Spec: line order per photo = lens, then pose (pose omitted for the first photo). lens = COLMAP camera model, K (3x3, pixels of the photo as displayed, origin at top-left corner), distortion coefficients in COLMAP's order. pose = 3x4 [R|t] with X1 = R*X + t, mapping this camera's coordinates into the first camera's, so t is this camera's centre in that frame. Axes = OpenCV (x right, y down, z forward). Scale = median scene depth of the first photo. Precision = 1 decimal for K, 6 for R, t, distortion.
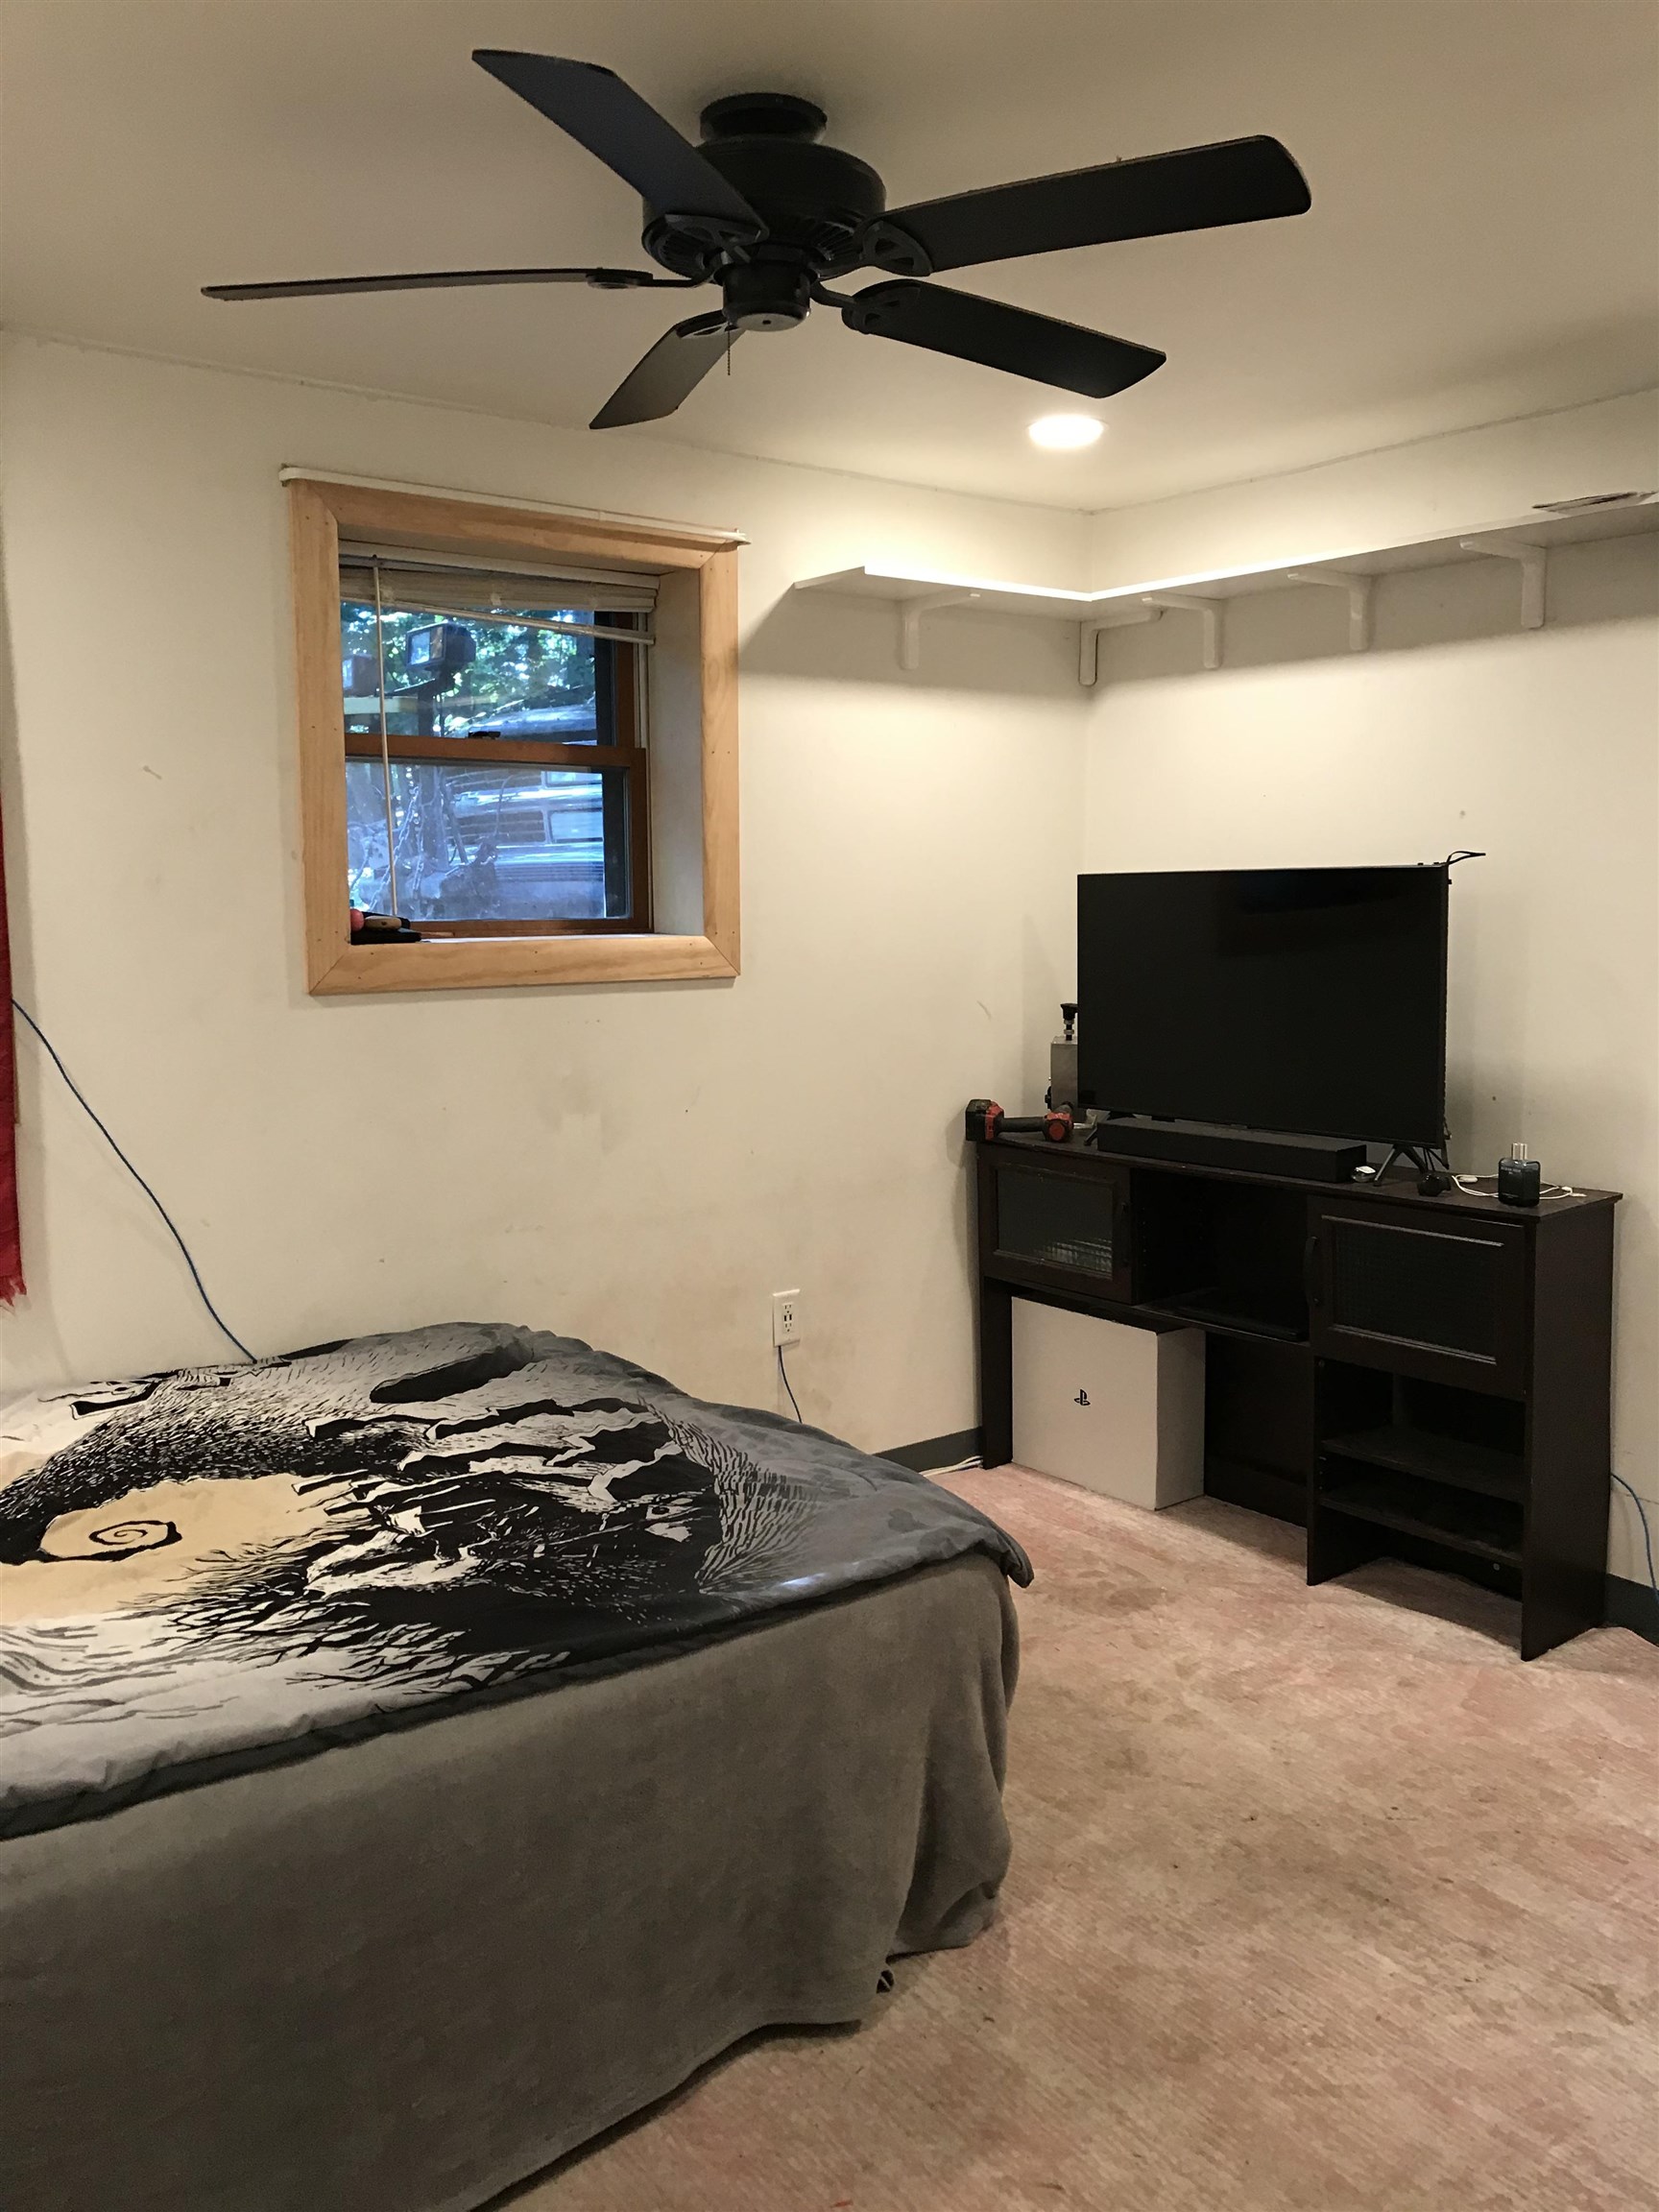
lens RADIAL K [[1817.0, 0, 834.8], [0, 1817.0, 1103.1], [0, 0, 1]] dist [0.027178, -0.006874]
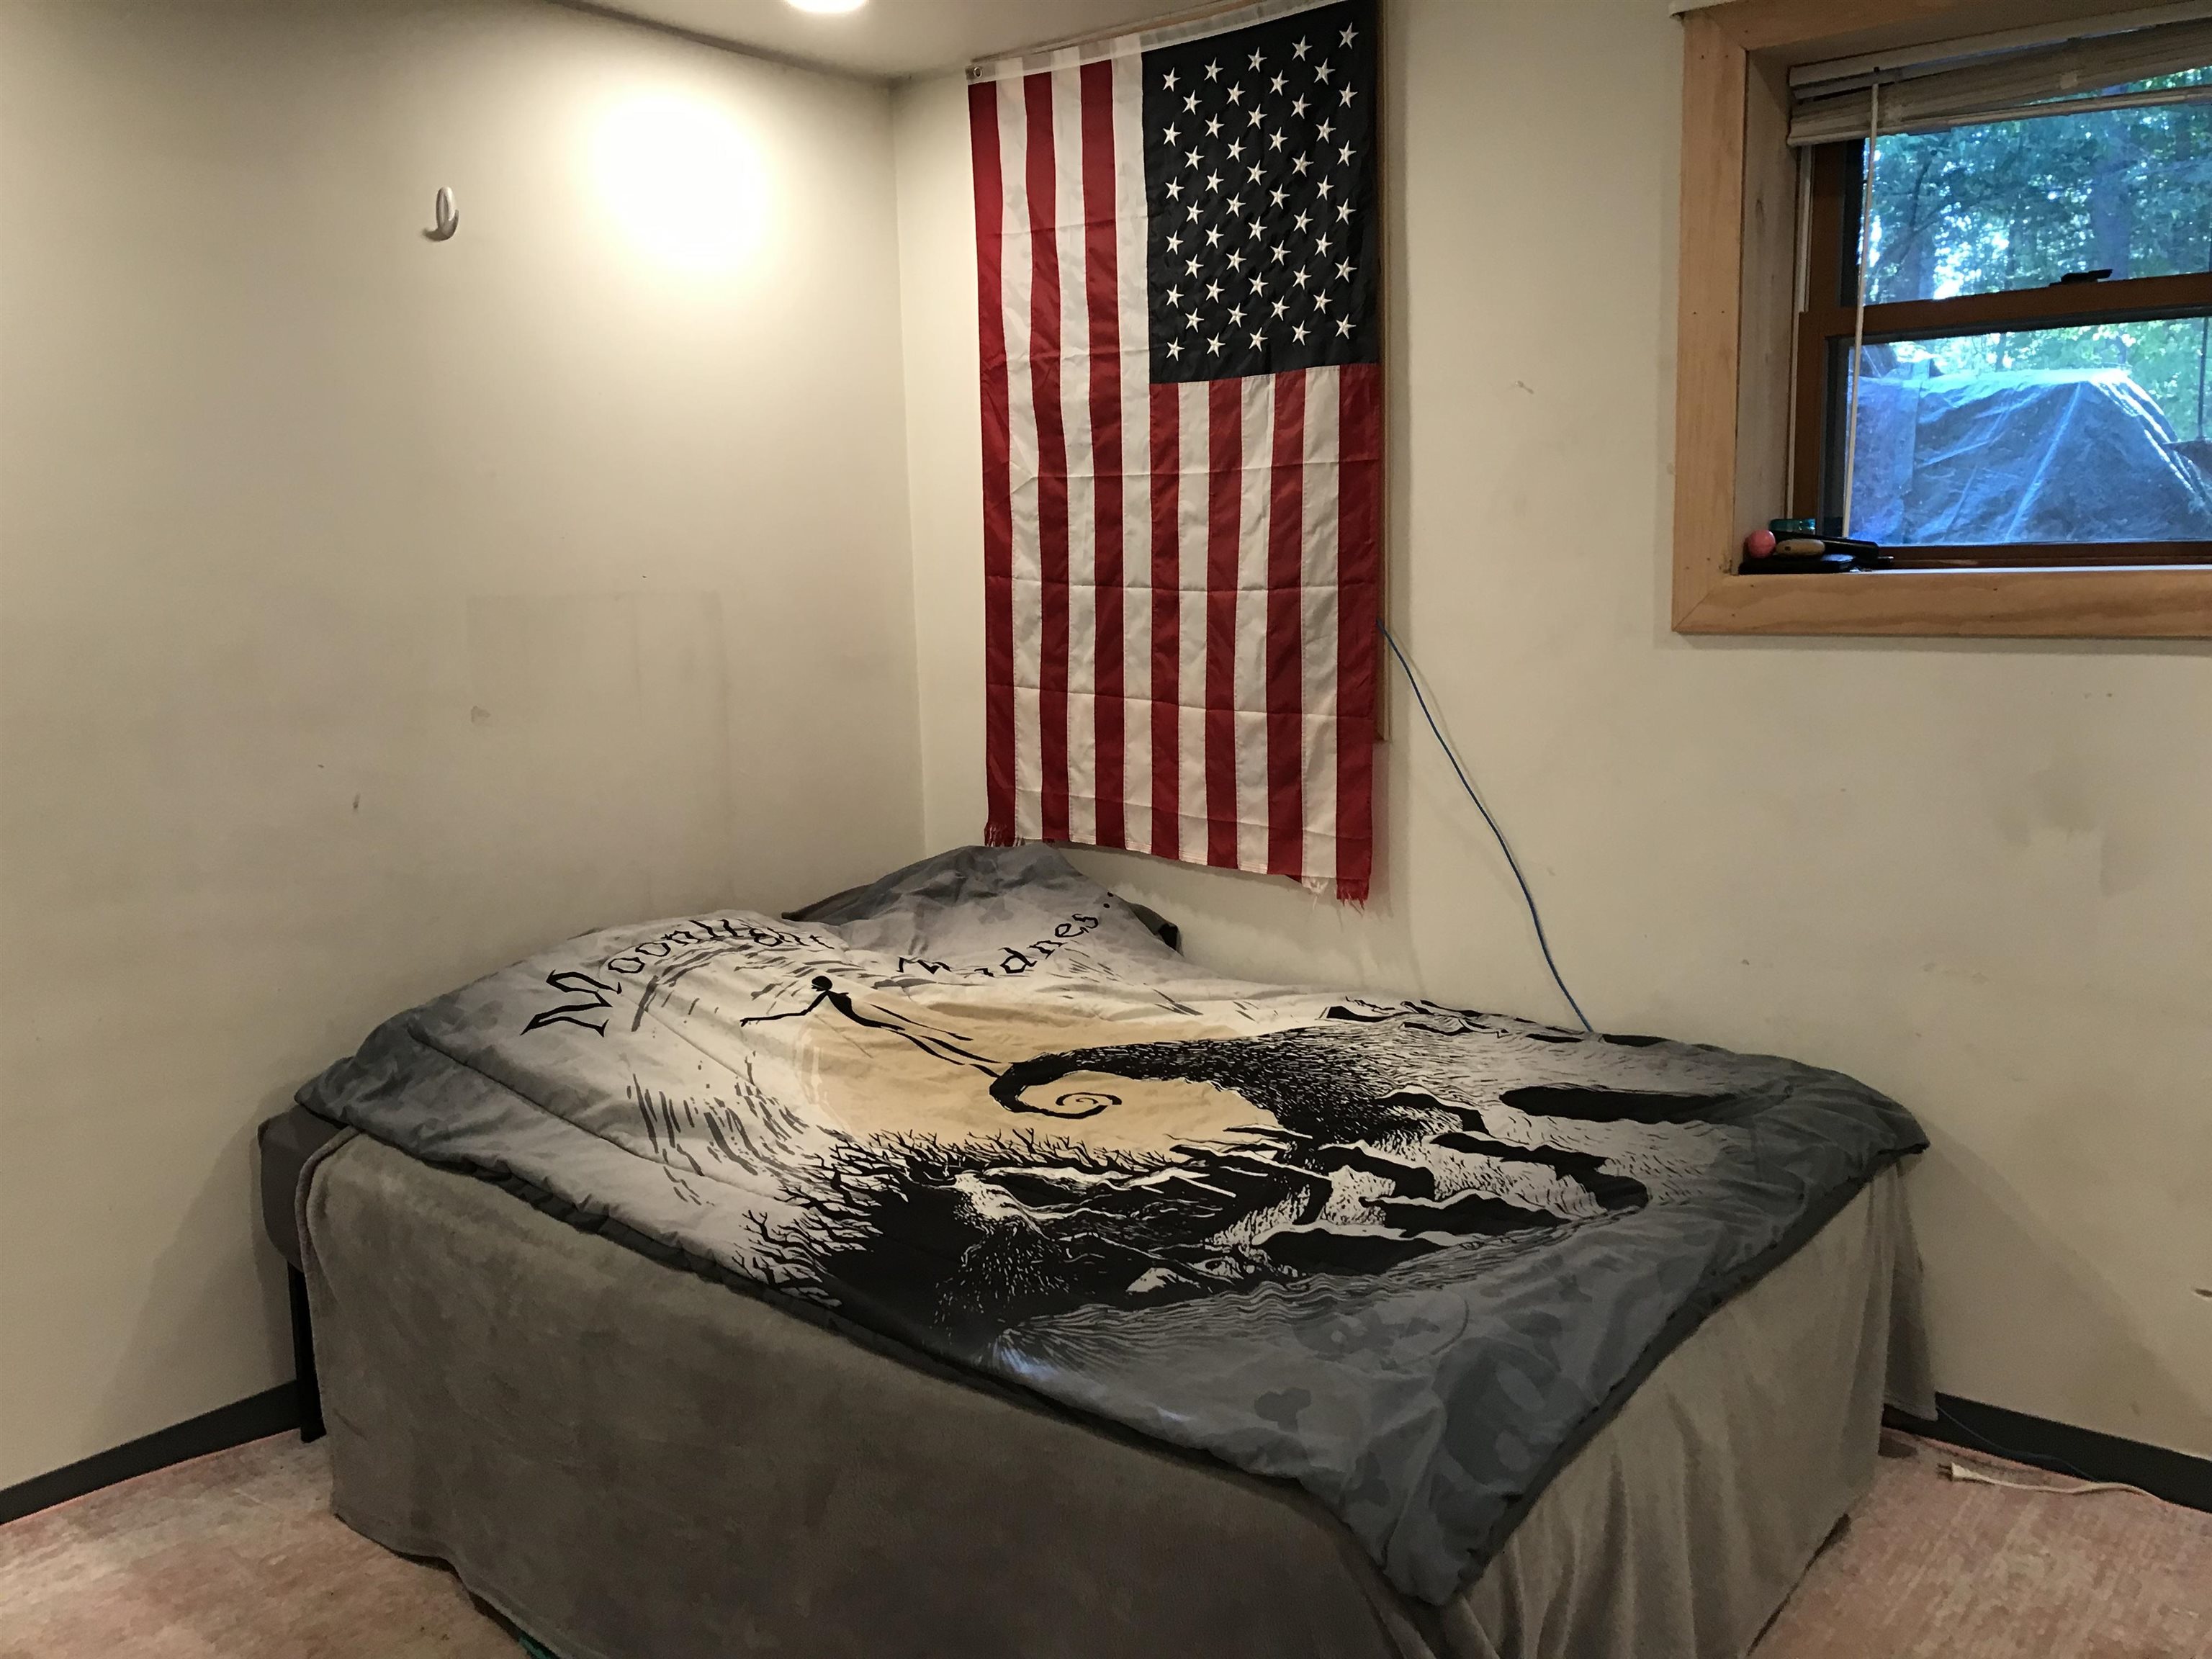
lens RADIAL K [[1817.0, 0, 1111.1], [0, 1817.0, 827.6], [0, 0, 1]] dist [0.027178, -0.006874]
pose [[0.247081, 0.155832, -0.956382, 0.628538], [-0.095668, 0.986085, 0.135956, -0.078837], [0.964261, 0.057903, 0.258551, 0.693439]]
